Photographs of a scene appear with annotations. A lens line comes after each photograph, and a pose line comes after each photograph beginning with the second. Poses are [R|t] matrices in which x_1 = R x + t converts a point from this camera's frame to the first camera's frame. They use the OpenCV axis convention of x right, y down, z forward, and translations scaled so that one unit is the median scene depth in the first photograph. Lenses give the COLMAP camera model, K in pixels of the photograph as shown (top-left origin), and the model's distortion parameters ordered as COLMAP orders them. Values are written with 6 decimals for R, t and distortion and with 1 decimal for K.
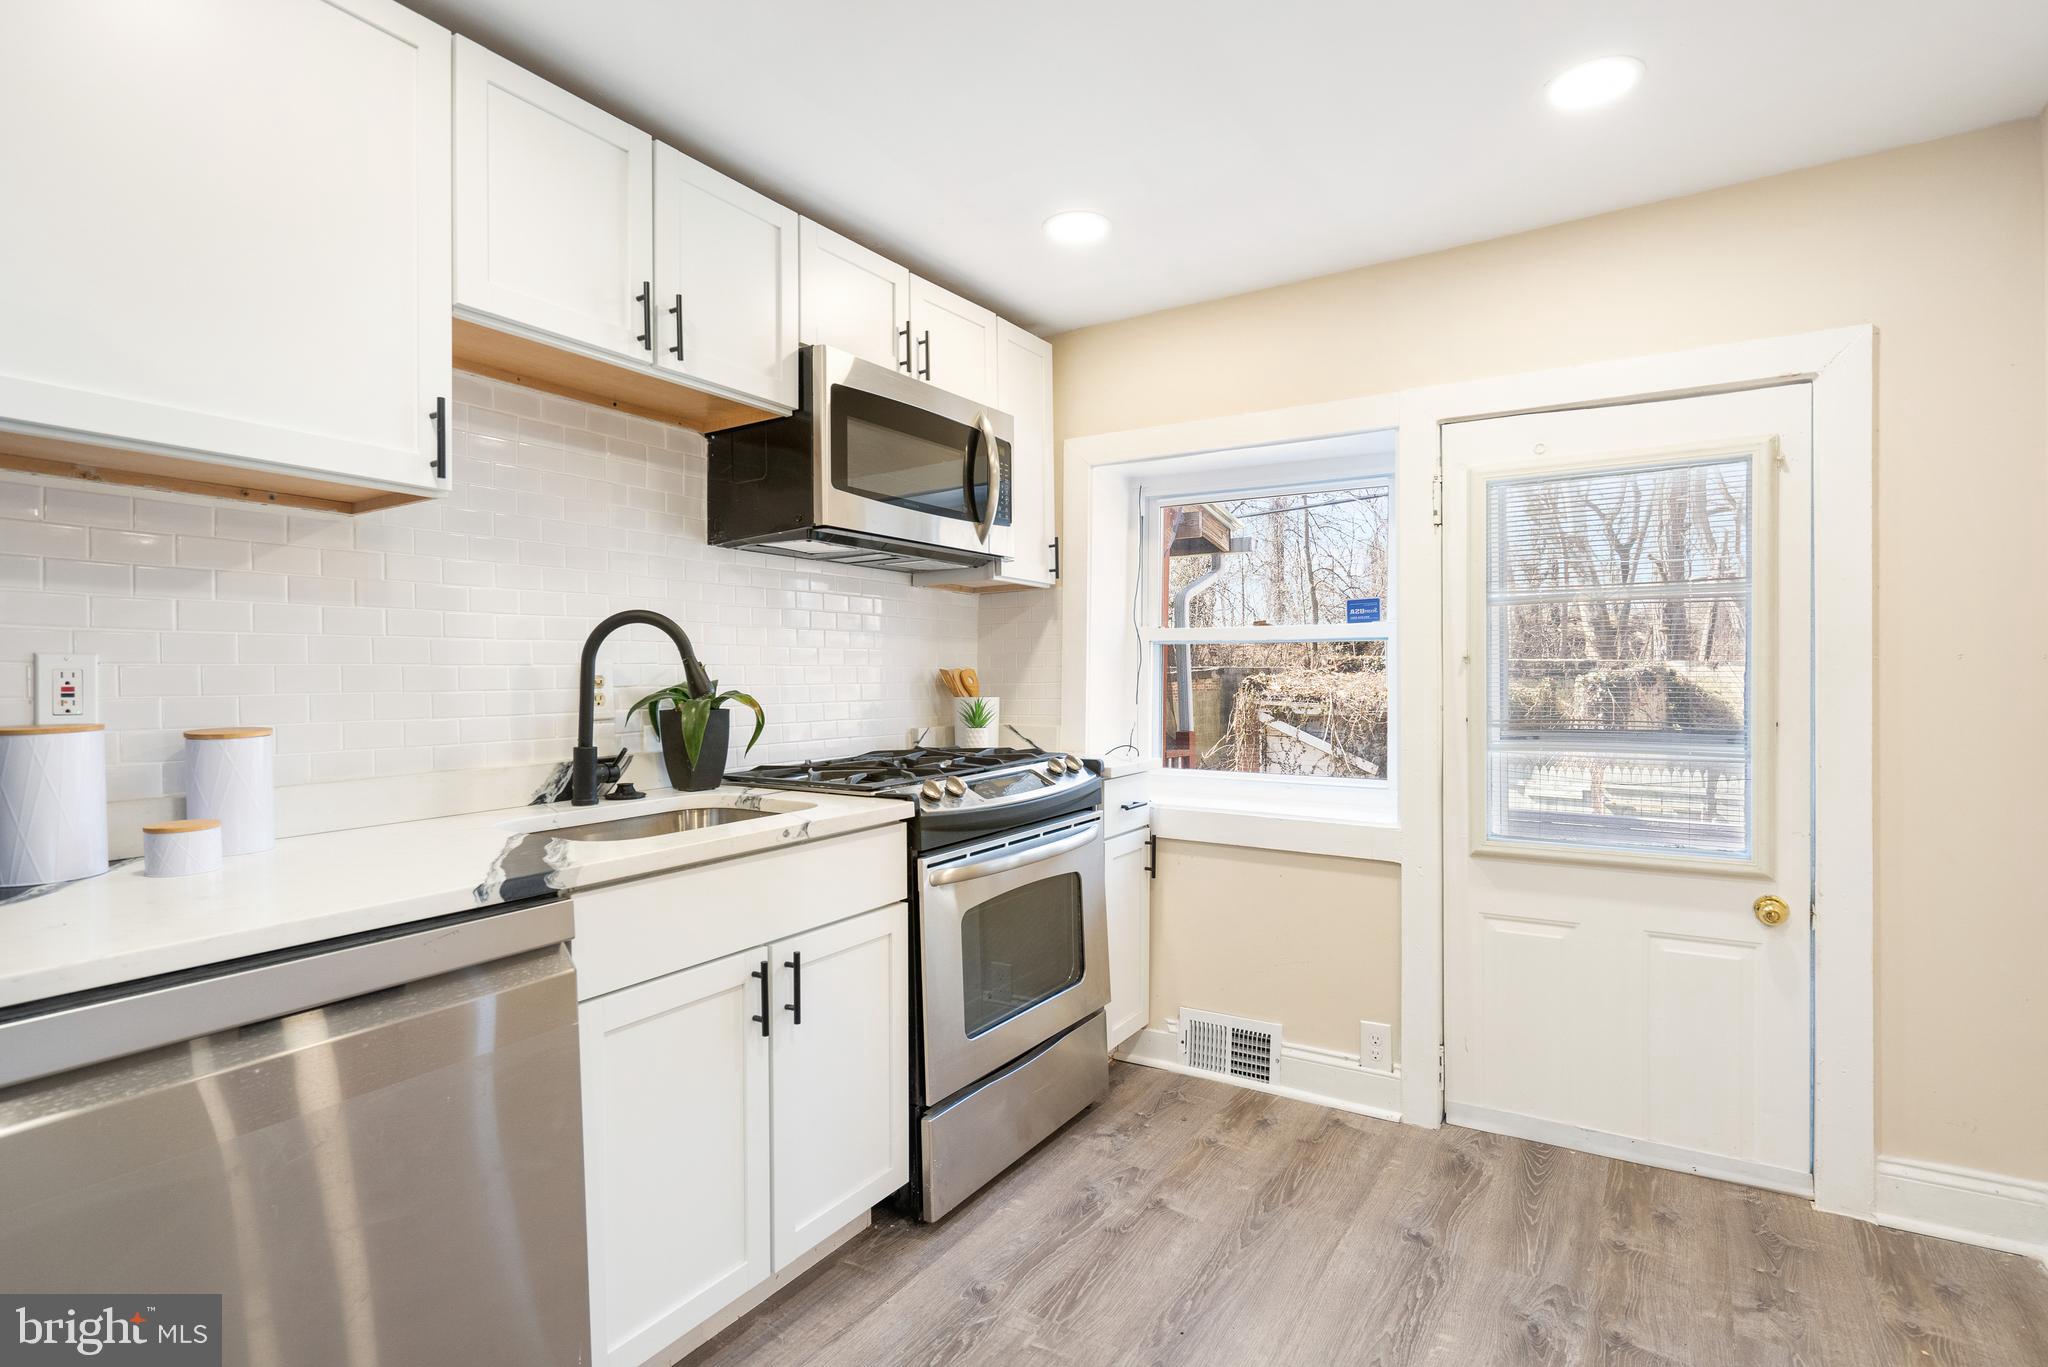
lens RADIAL K [[1028.0, 0, 1024.0], [0, 1028.0, 683.5], [0, 0, 1]] dist [0.005130, 0.000285]
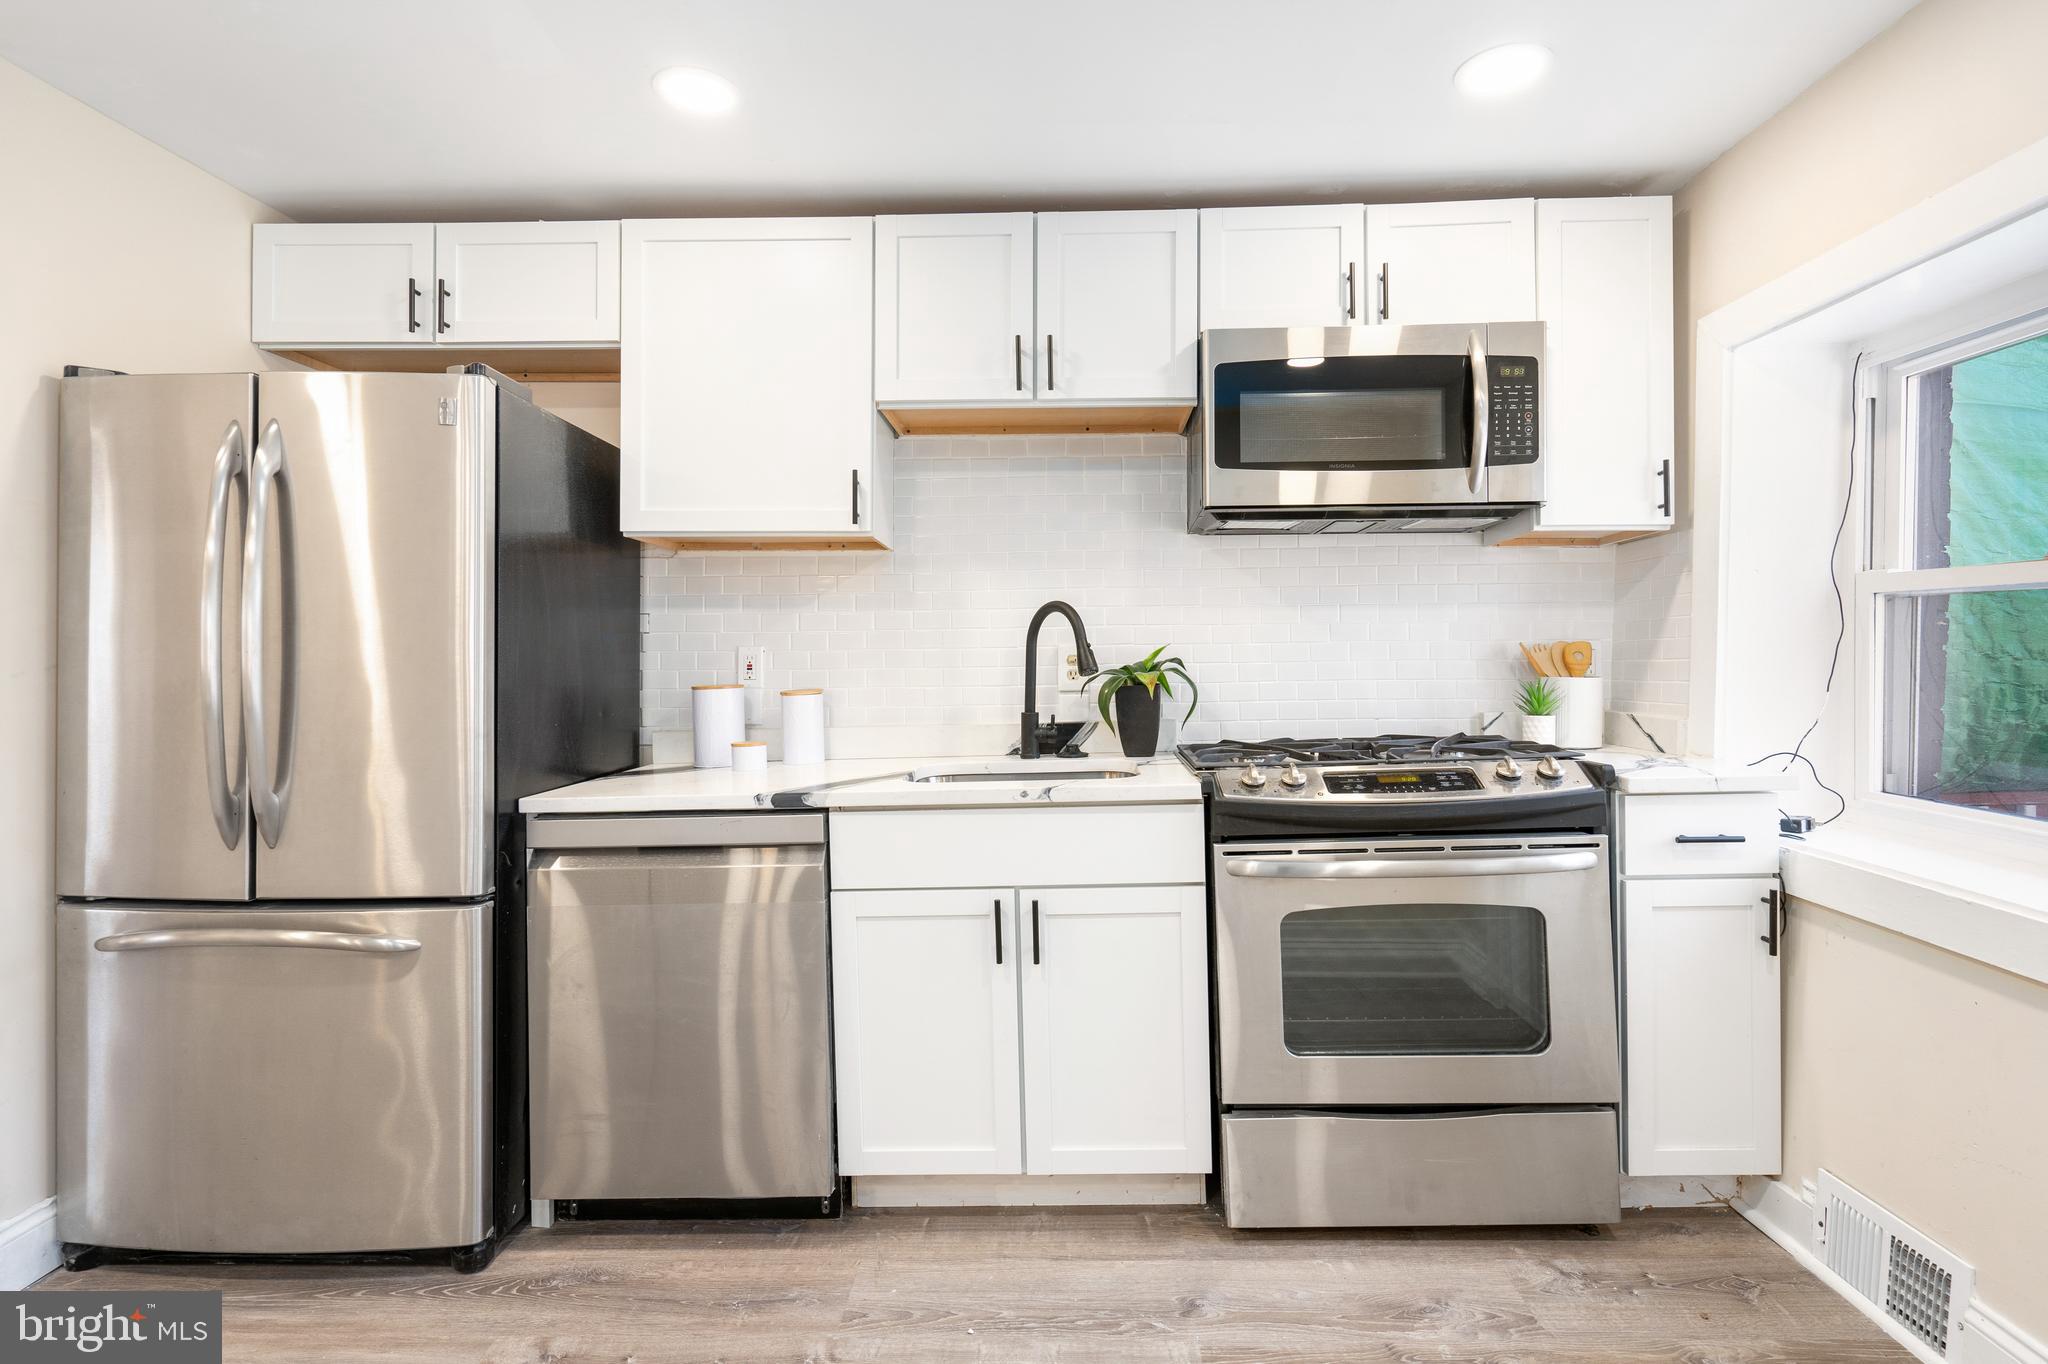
lens RADIAL K [[1001.5, 0, 1025.4], [0, 1001.5, 659.4], [0, 0, 1]] dist [0.002028, -0.000032]
pose [[0.507763, 0.000561, -0.861496, 0.567683], [0.003641, 0.999989, 0.002797, -0.005774], [0.861489, -0.004557, 0.507756, 0.339118]]
